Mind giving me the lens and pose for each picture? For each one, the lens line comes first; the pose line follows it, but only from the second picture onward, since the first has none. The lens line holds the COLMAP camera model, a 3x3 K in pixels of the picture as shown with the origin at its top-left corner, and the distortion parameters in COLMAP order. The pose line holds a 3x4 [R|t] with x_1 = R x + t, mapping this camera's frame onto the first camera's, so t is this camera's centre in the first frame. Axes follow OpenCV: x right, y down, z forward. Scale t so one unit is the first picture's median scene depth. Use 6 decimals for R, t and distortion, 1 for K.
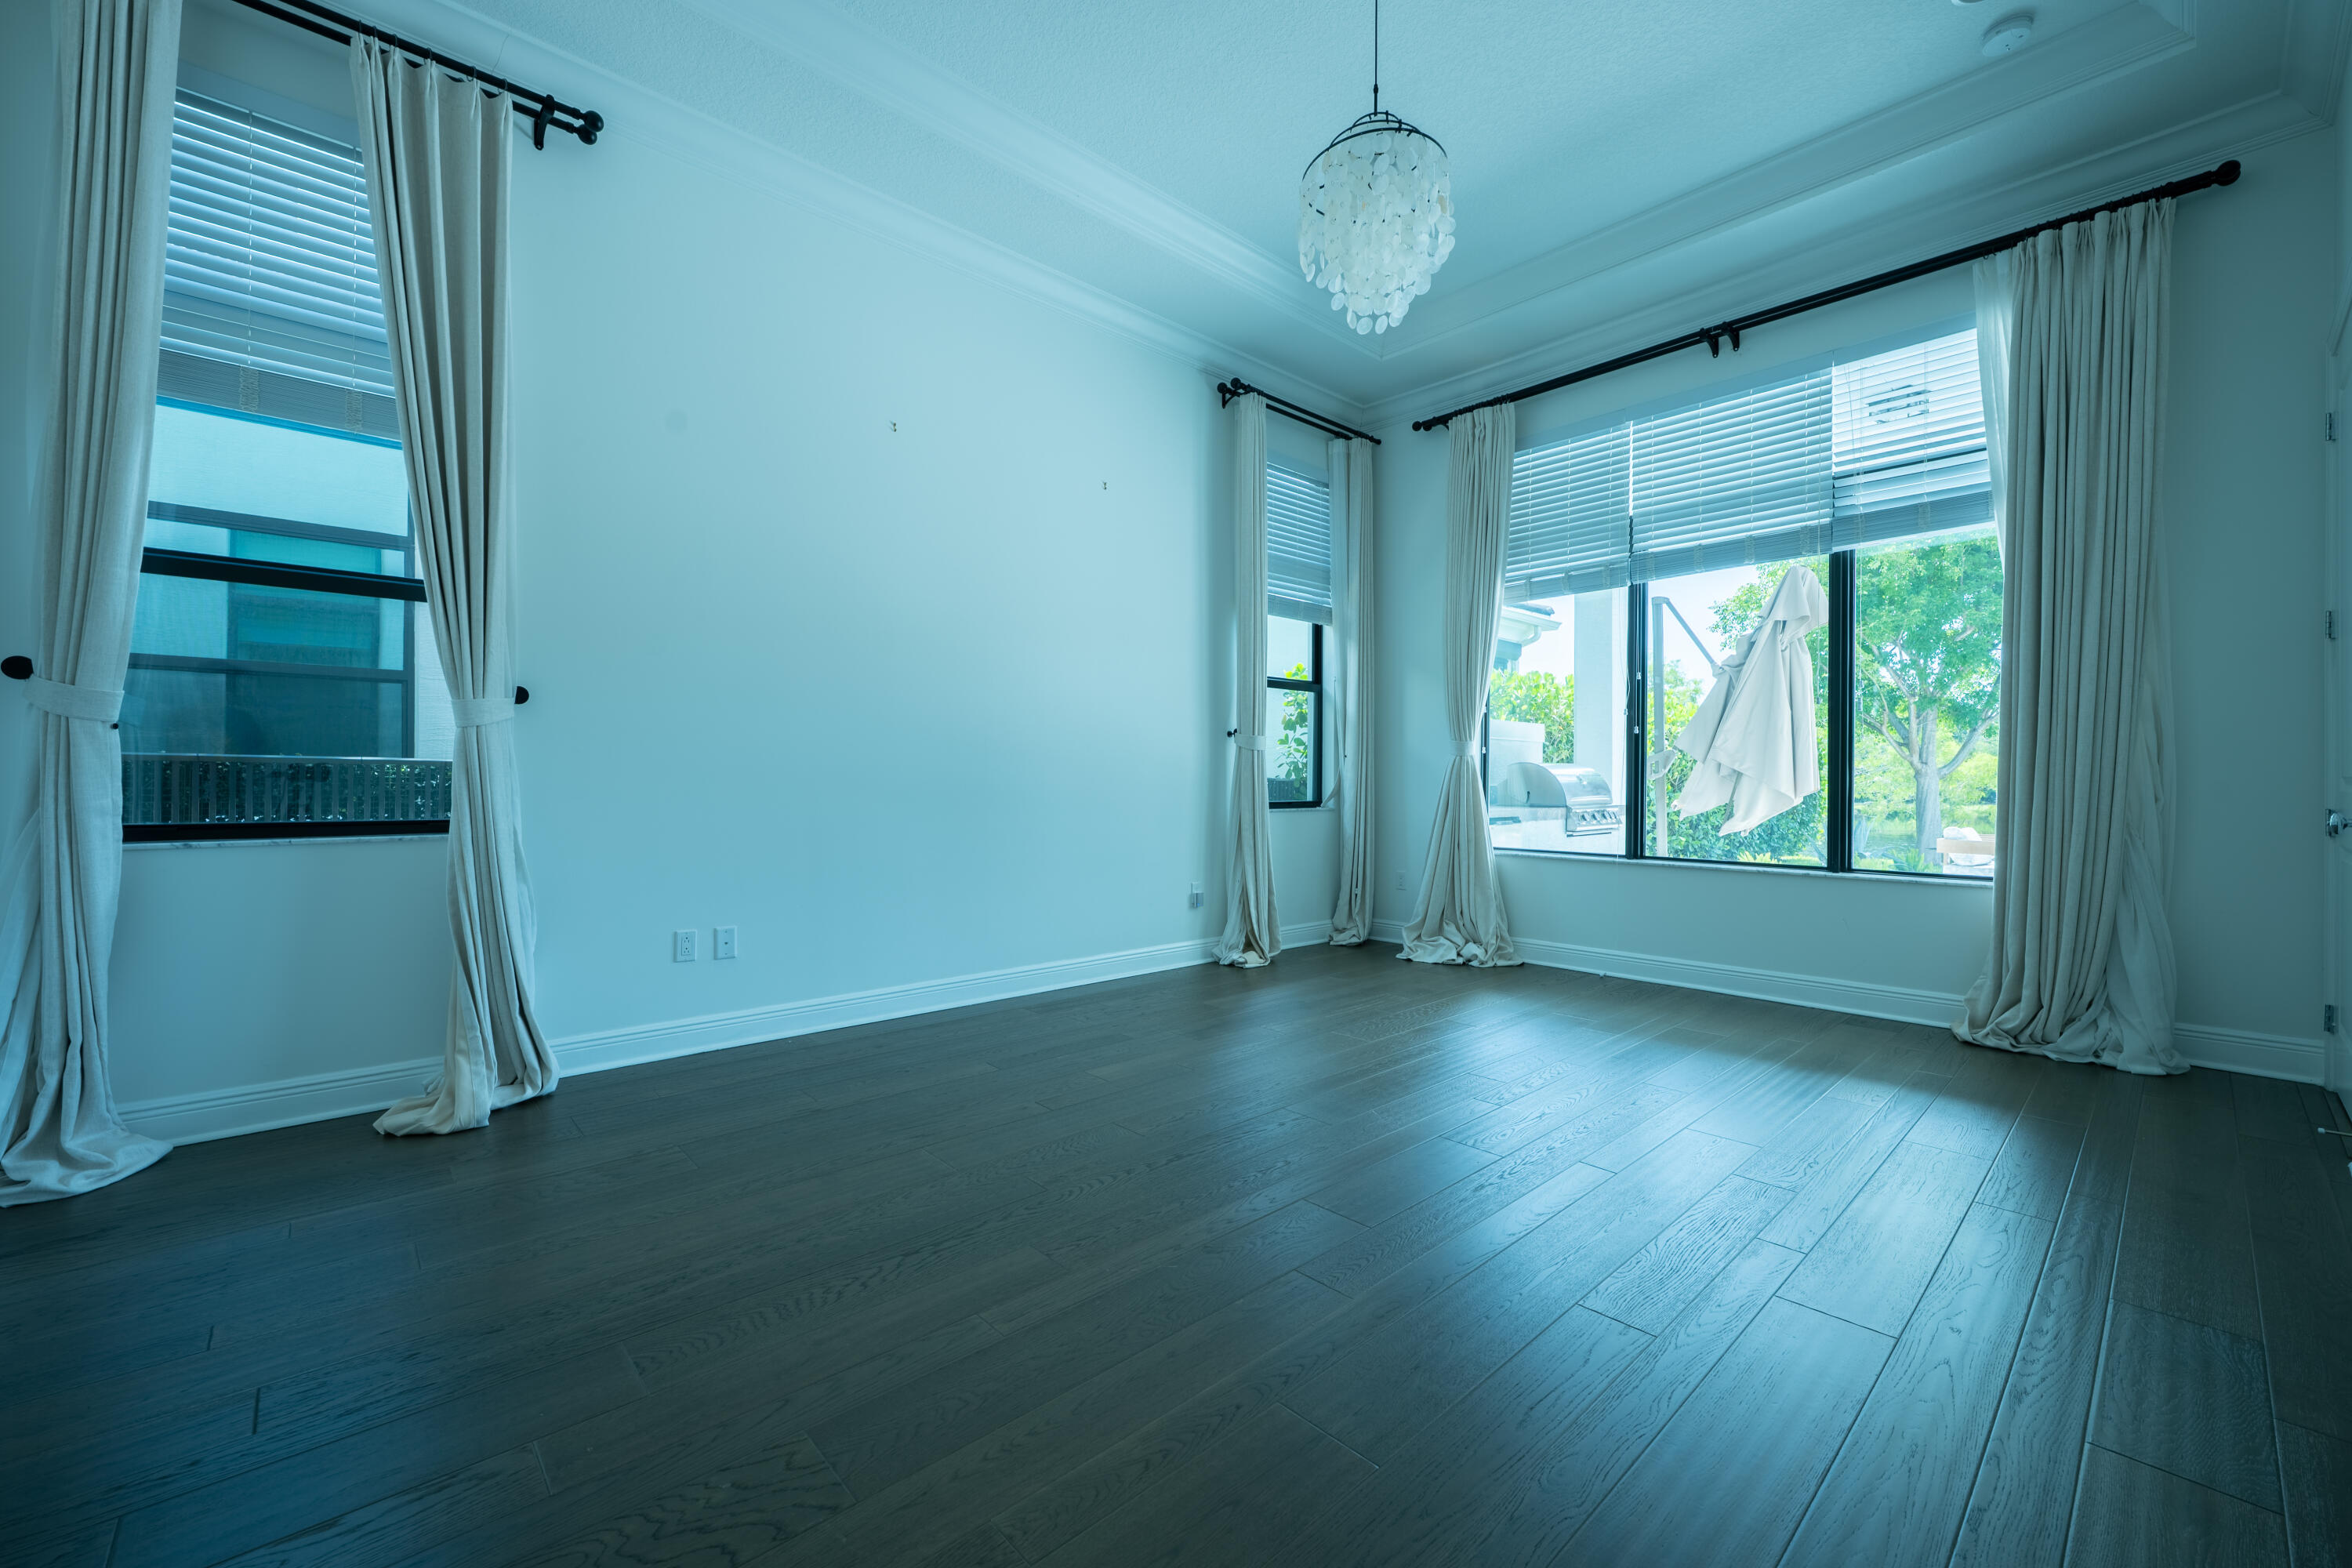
lens RADIAL K [[940.0, 0, 1165.4], [0, 940.0, 780.0], [0, 0, 1]] dist [-0.001270, -0.000738]
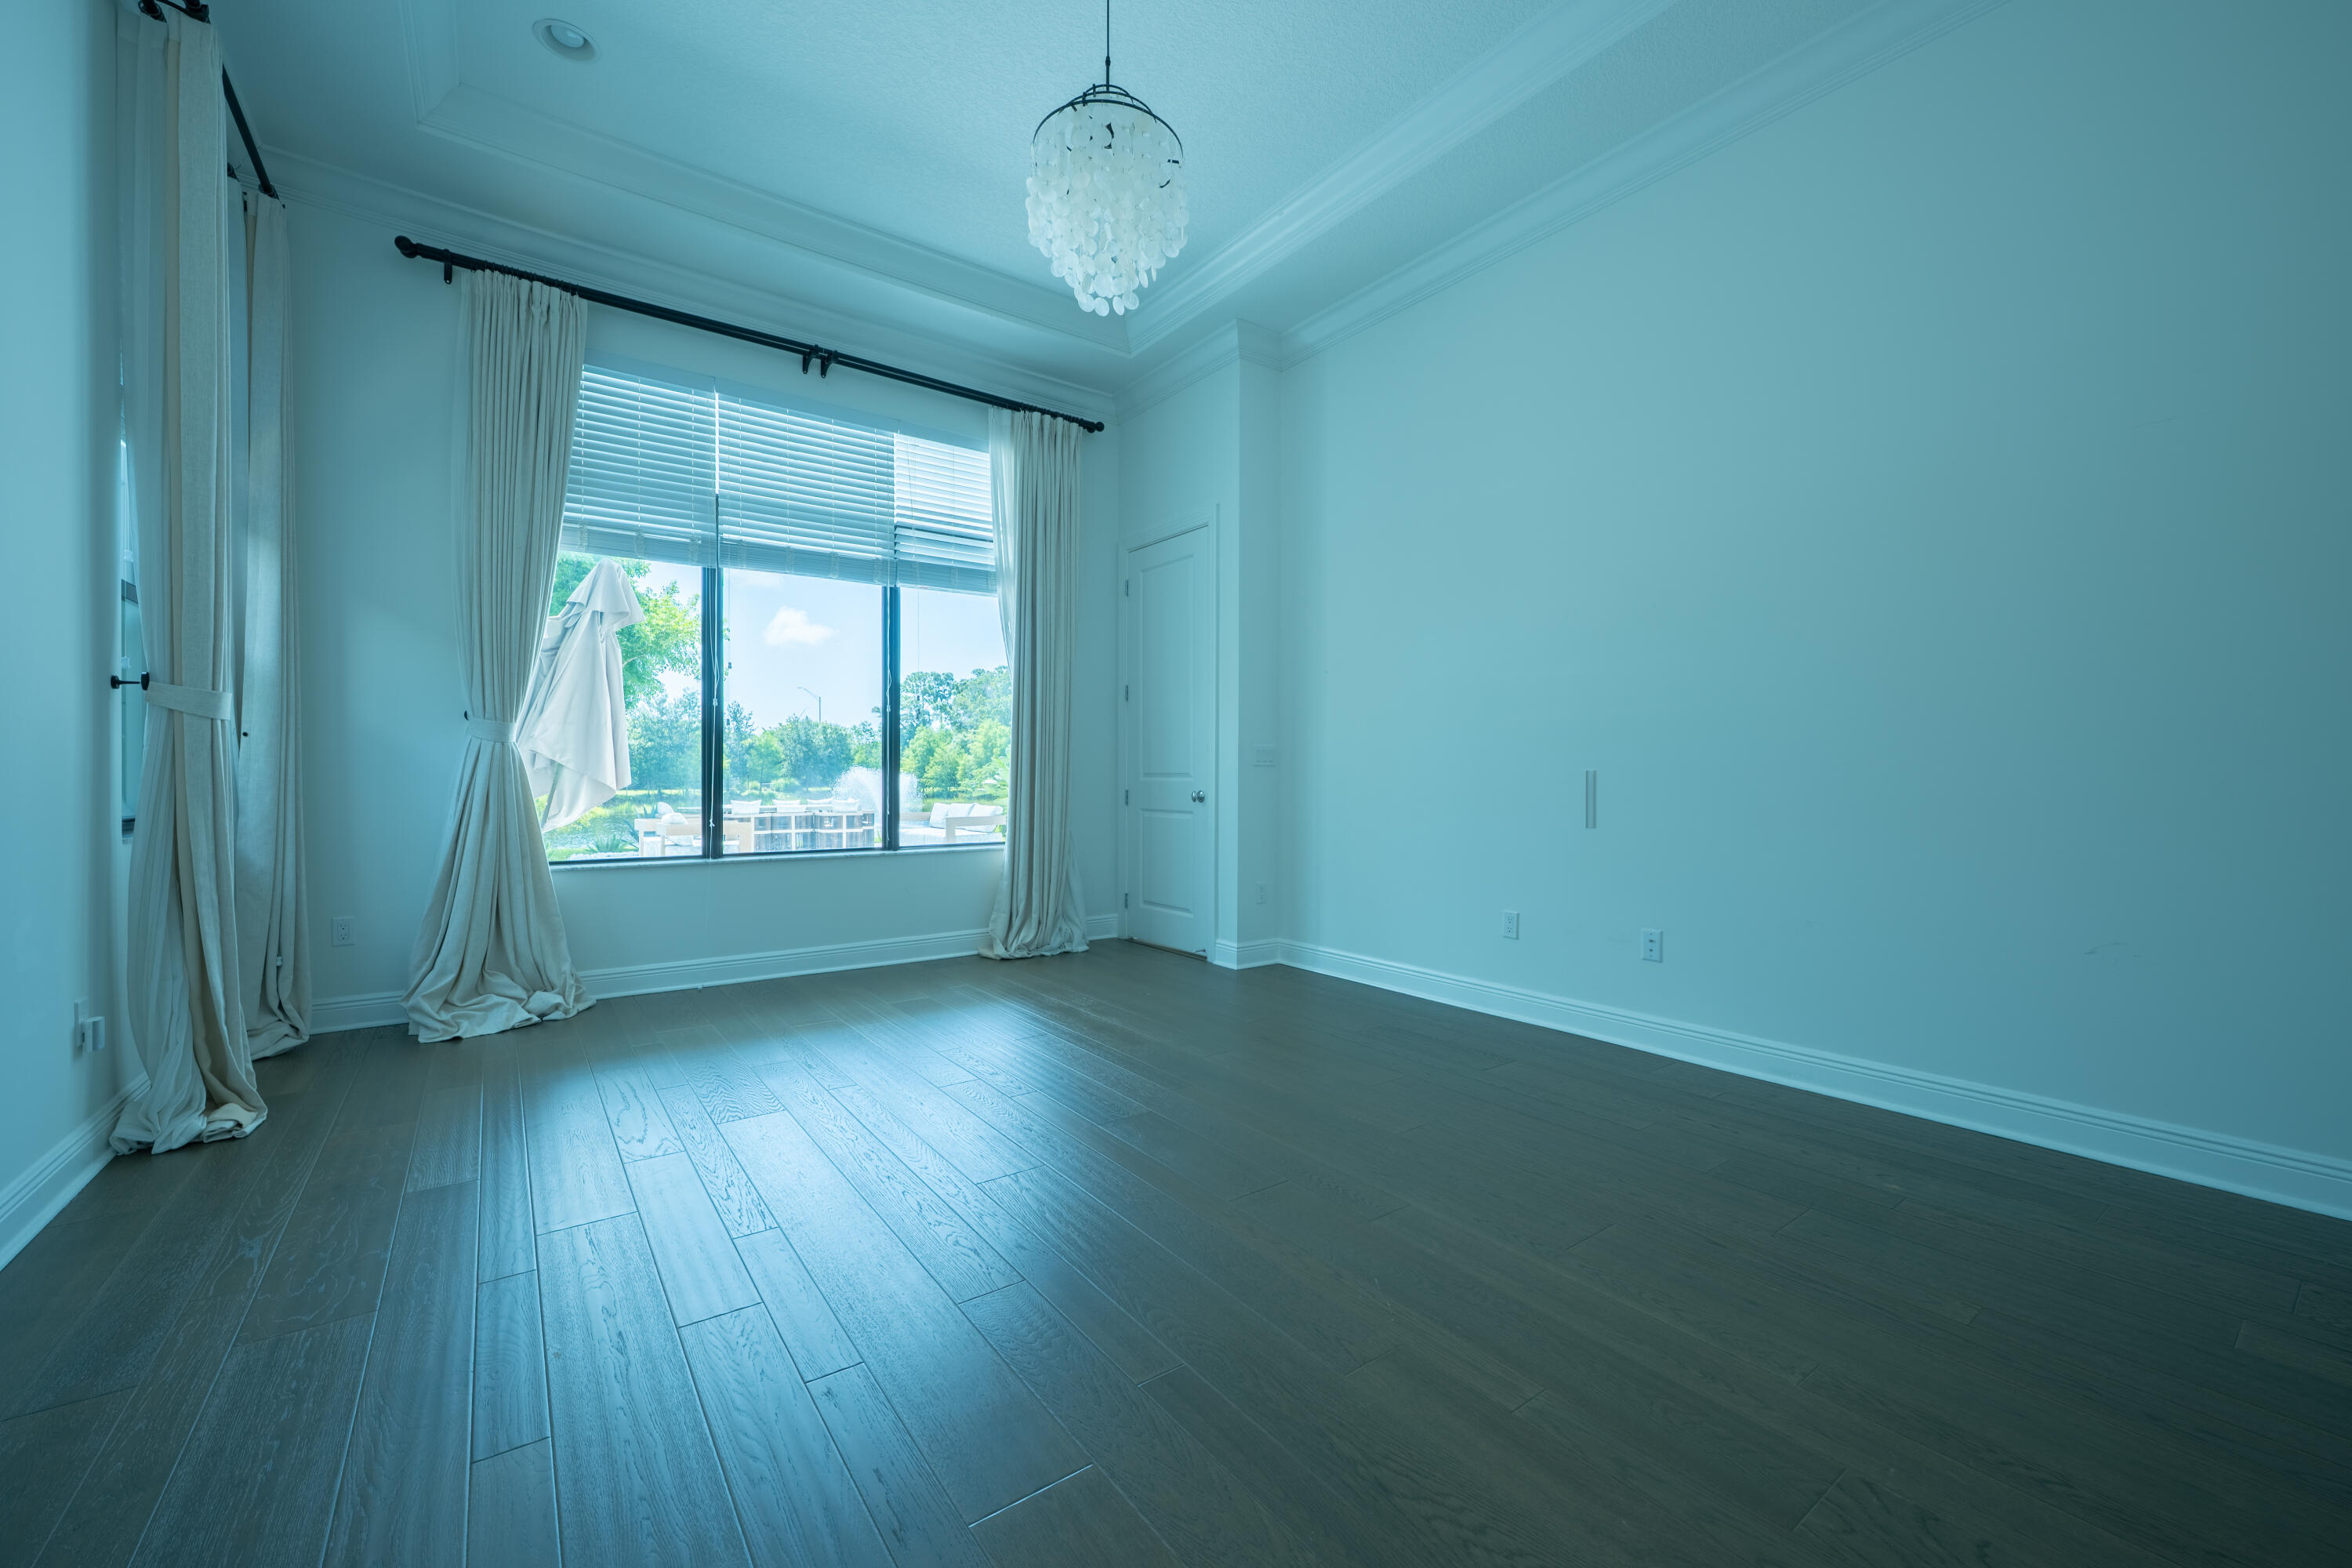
lens RADIAL K [[940.0, 0, 1168.9], [0, 940.0, 779.2], [0, 0, 1]] dist [-0.001270, -0.000738]
pose [[0.099771, -0.008483, 0.994974, -0.390892], [-0.002275, 0.999959, 0.008754, -0.004559], [-0.995008, -0.003137, 0.099748, 0.446525]]
